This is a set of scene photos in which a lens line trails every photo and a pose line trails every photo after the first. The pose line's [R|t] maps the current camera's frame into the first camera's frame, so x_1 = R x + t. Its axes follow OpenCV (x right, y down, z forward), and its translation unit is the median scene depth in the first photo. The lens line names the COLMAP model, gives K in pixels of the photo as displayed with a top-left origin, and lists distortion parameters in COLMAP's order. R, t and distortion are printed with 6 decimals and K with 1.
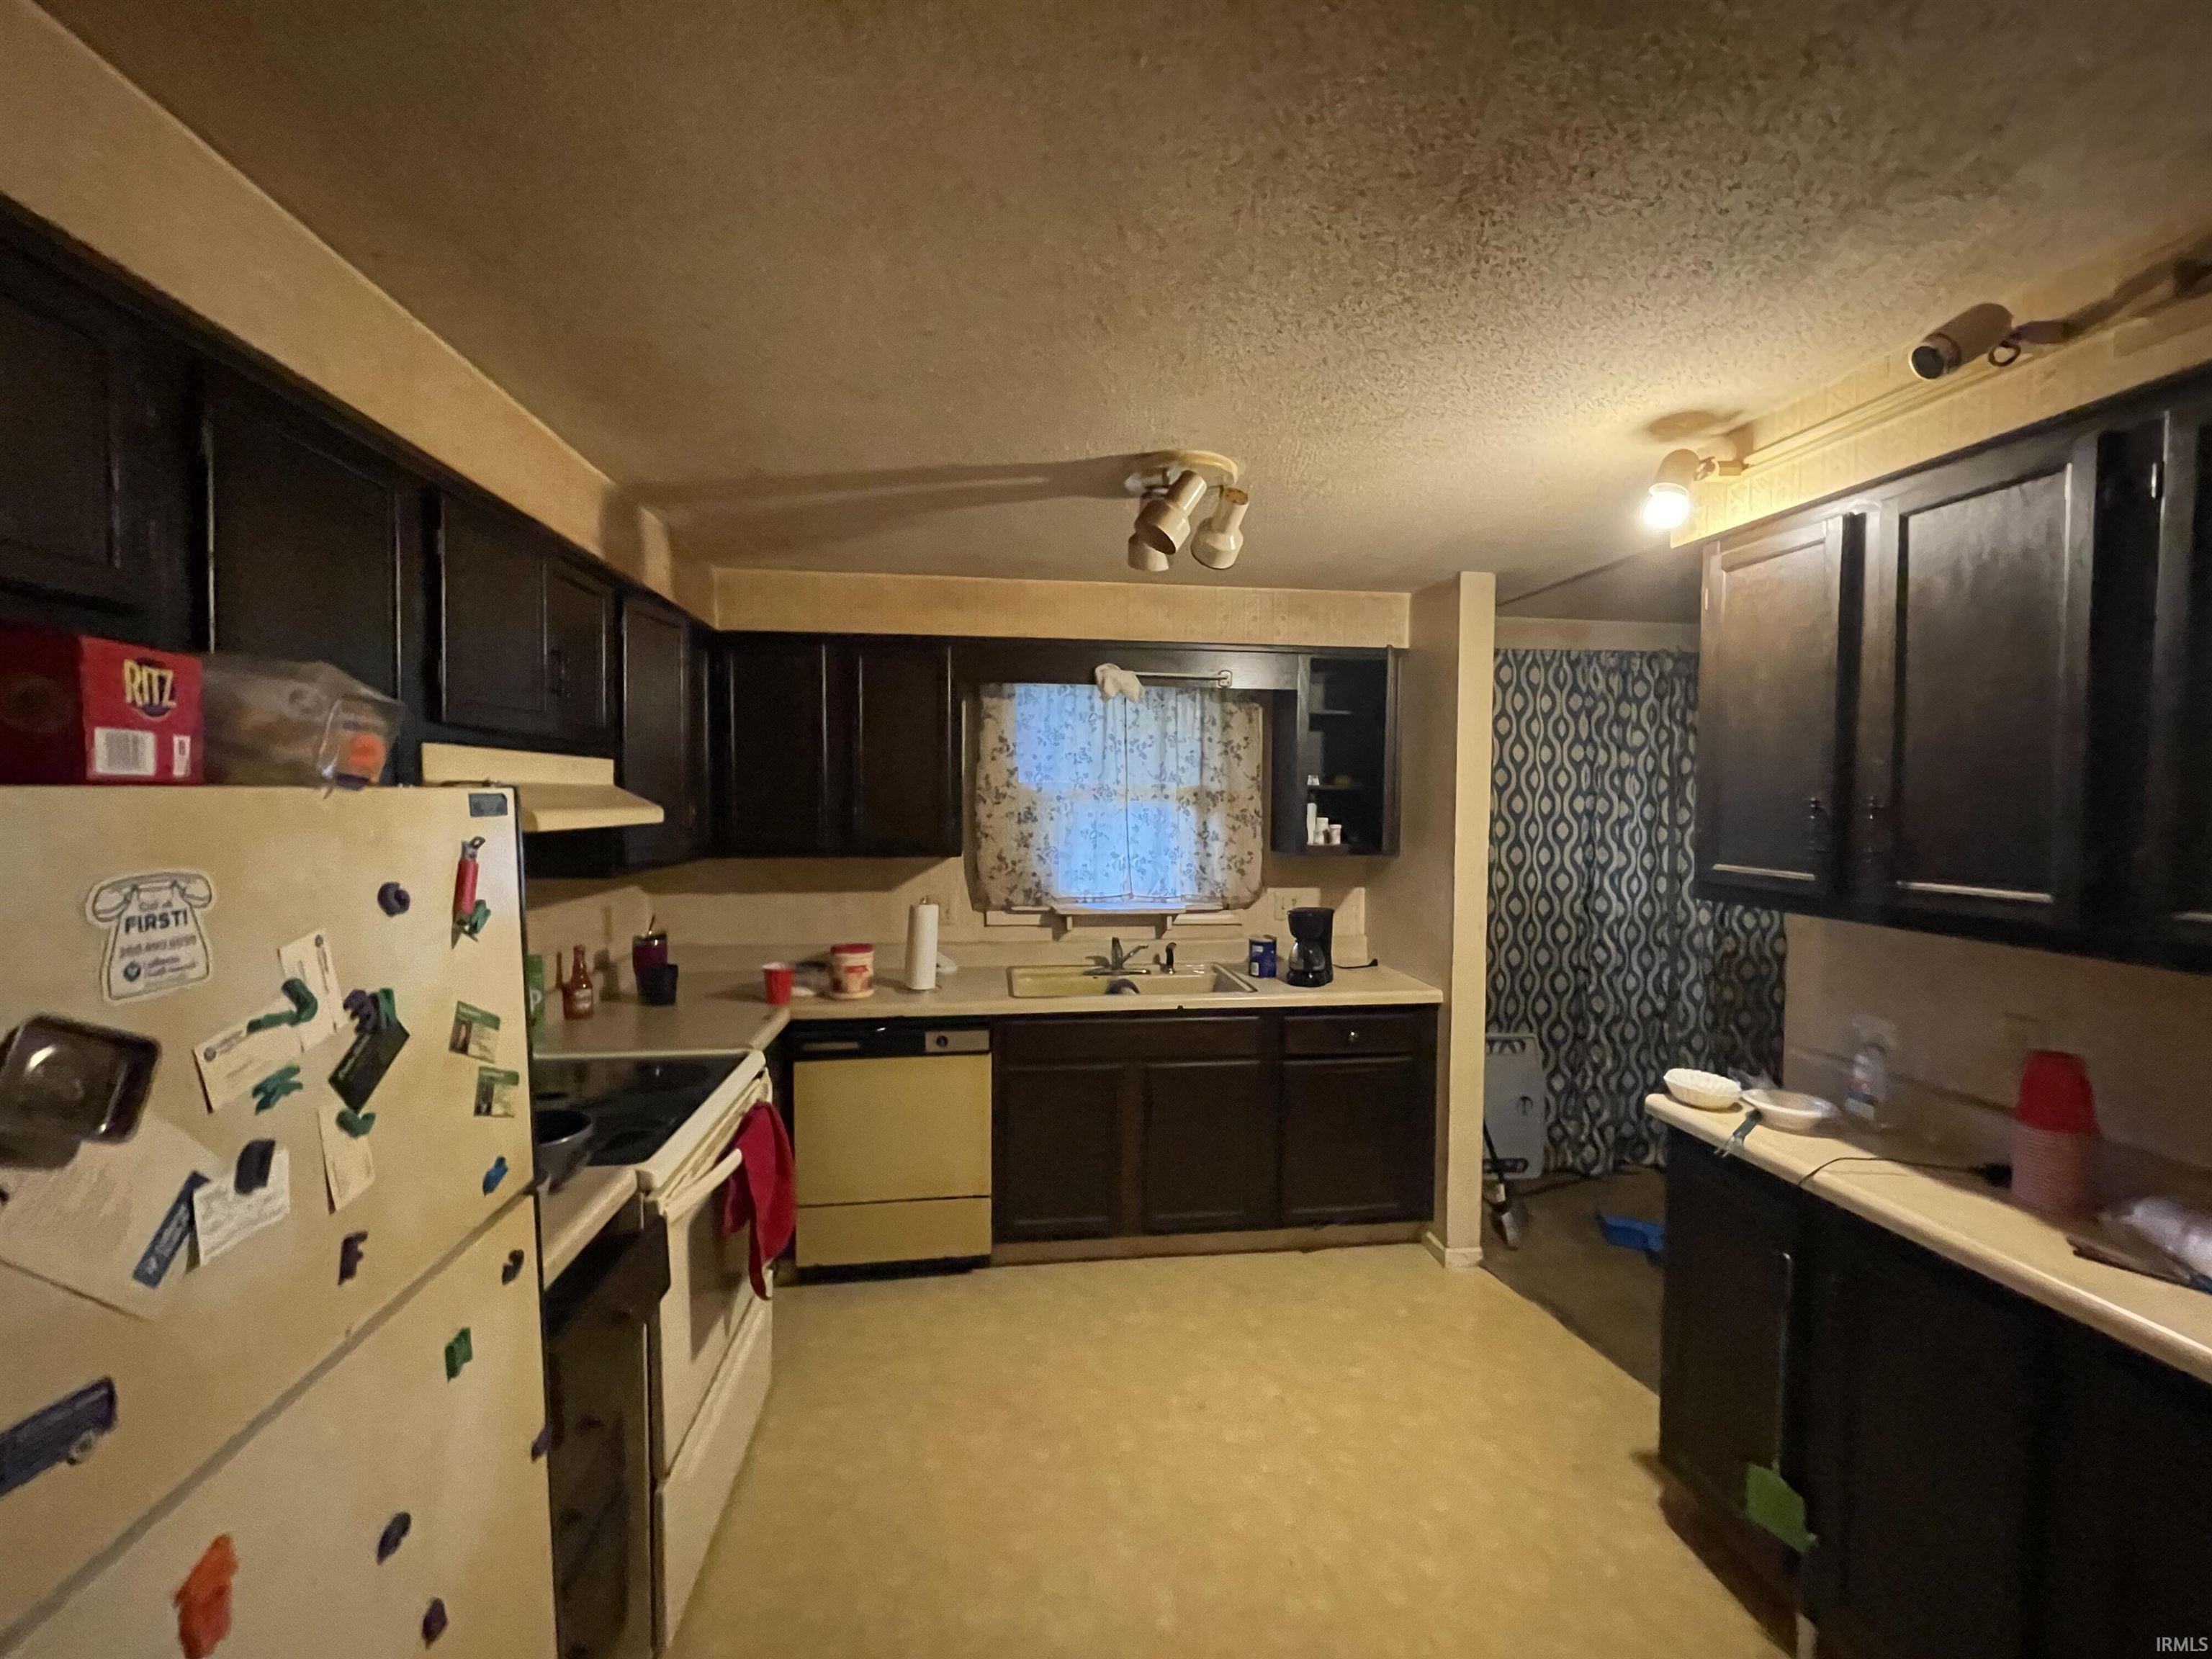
lens RADIAL K [[891.8, 0, 1106.0], [0, 891.8, 829.5], [0, 0, 1]] dist [-0.002960, -0.000512]
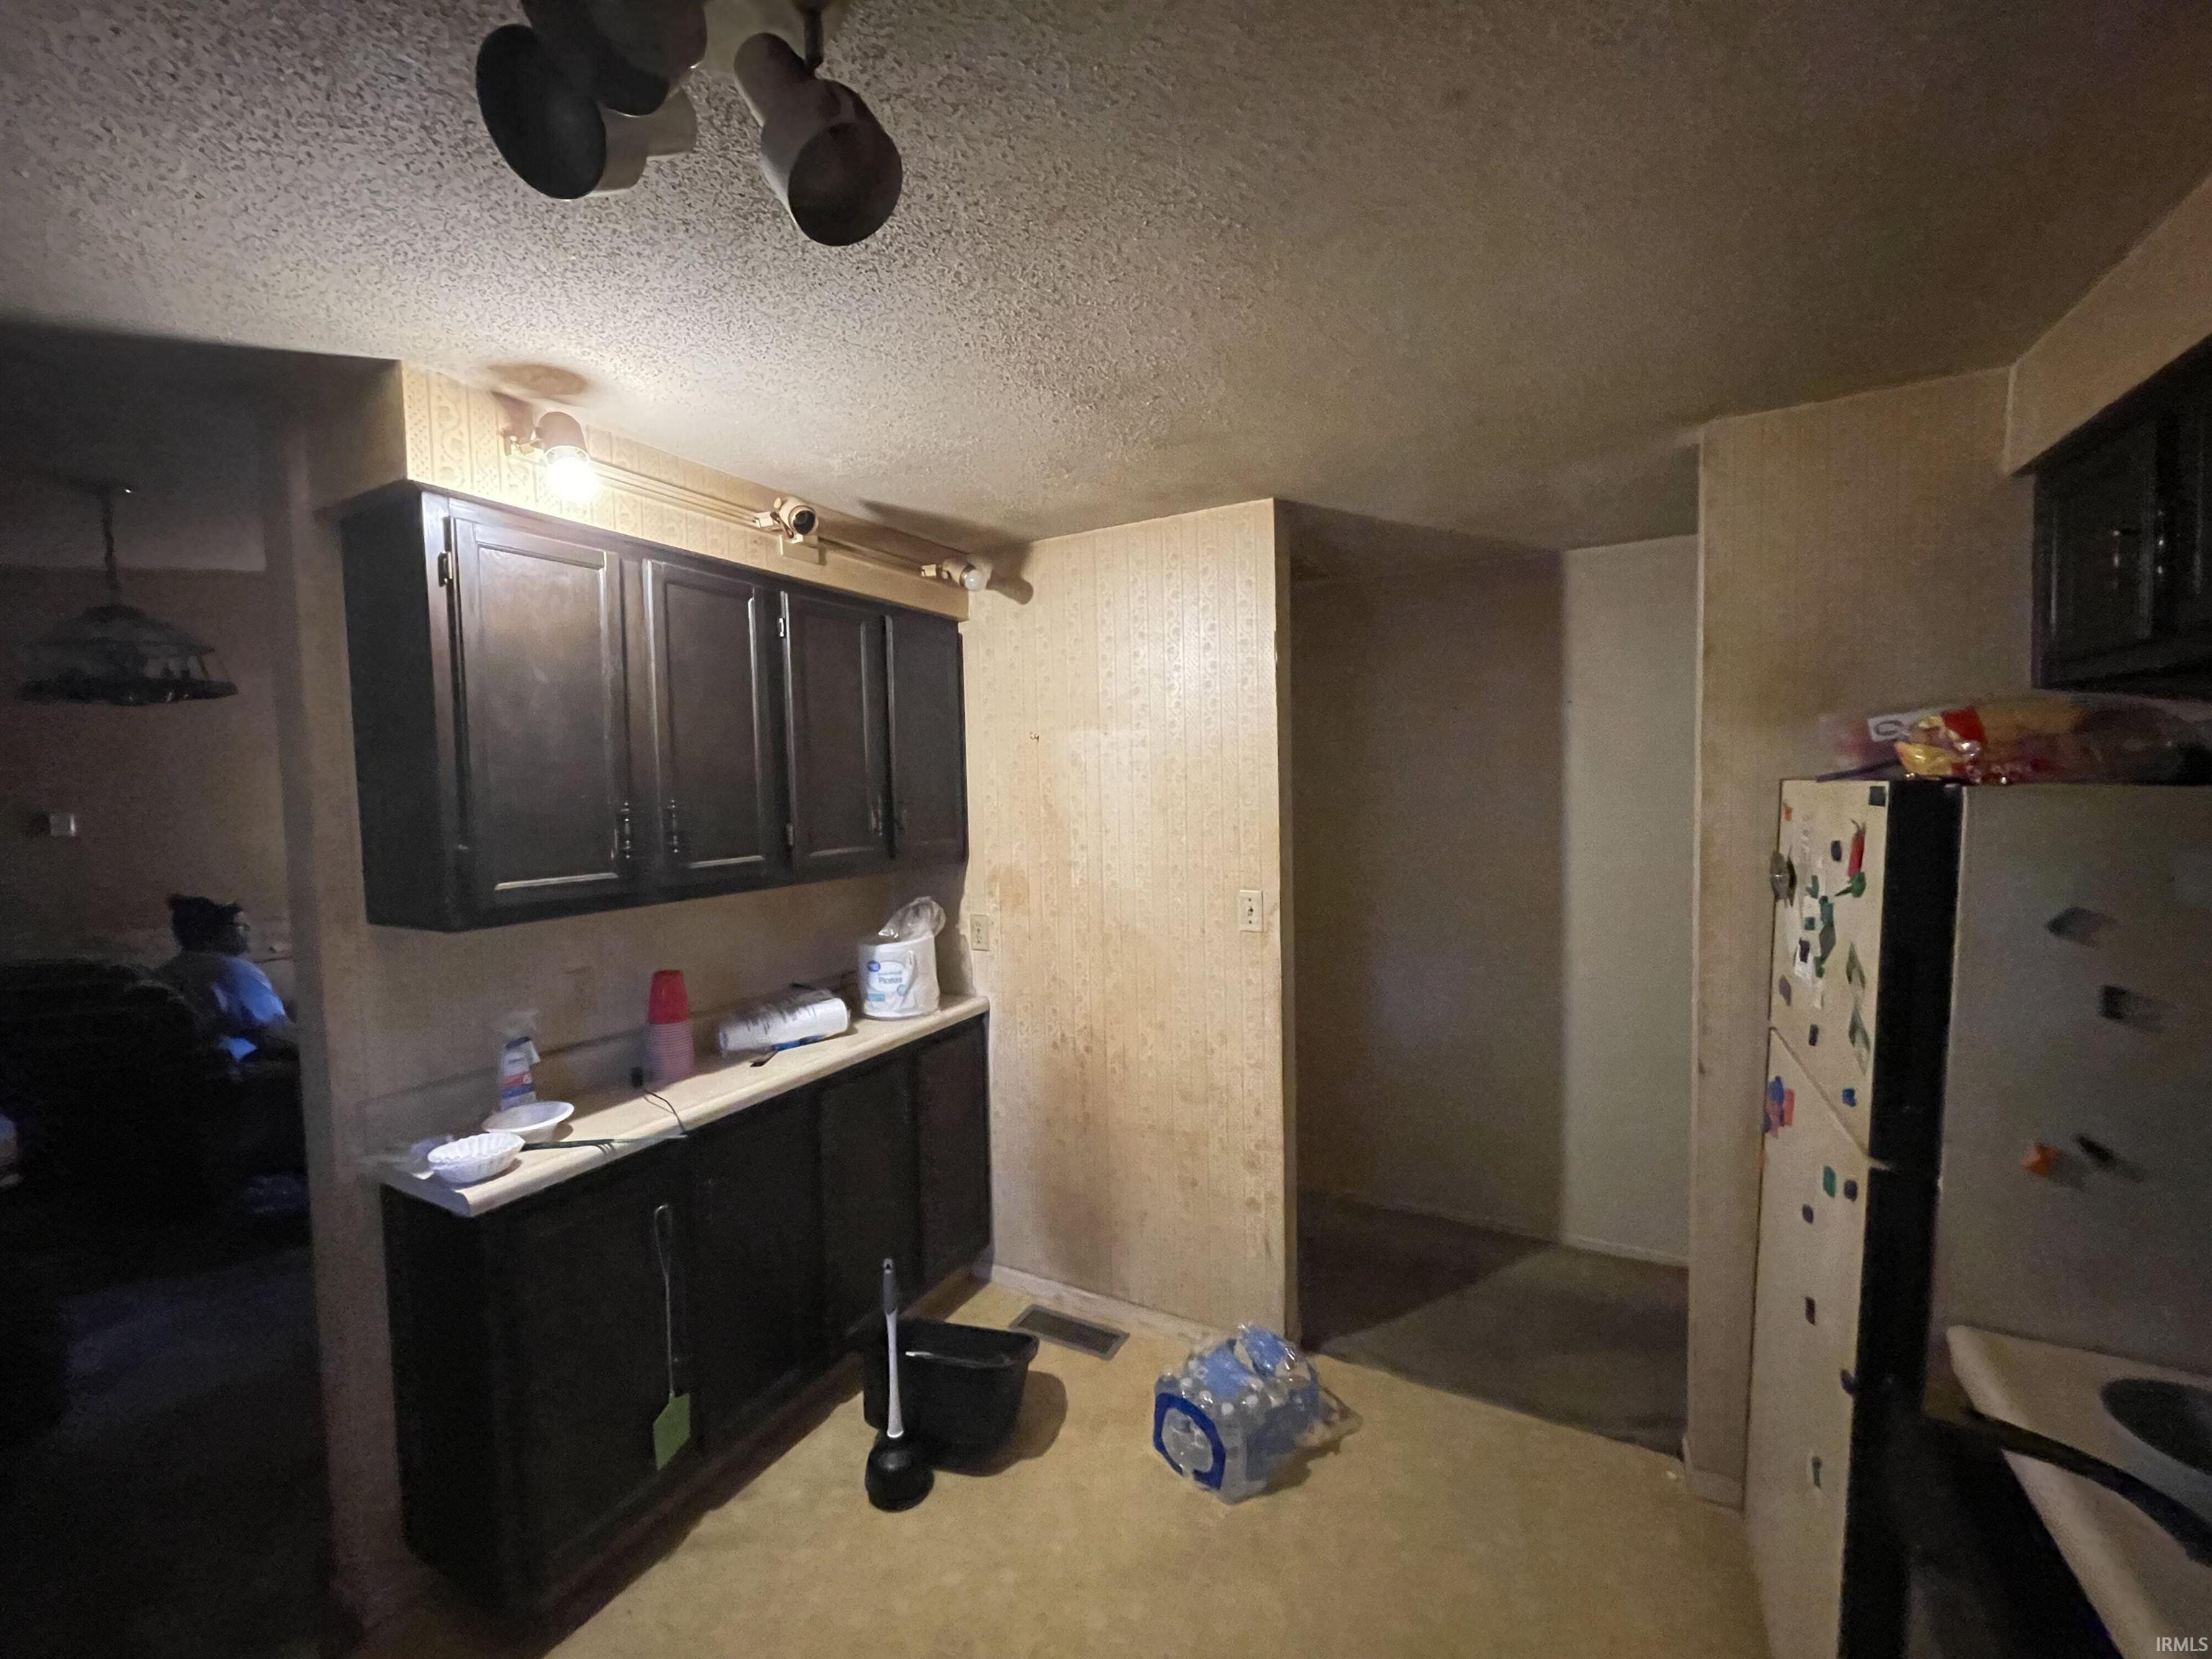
lens RADIAL K [[891.8, 0, 1106.0], [0, 891.8, 829.5], [0, 0, 1]] dist [-0.002960, -0.000512]
pose [[-0.812002, -0.017489, 0.583392, -0.381014], [0.042841, 0.995069, 0.089459, -0.084690], [-0.582080, 0.097634, -0.807249, 1.707073]]
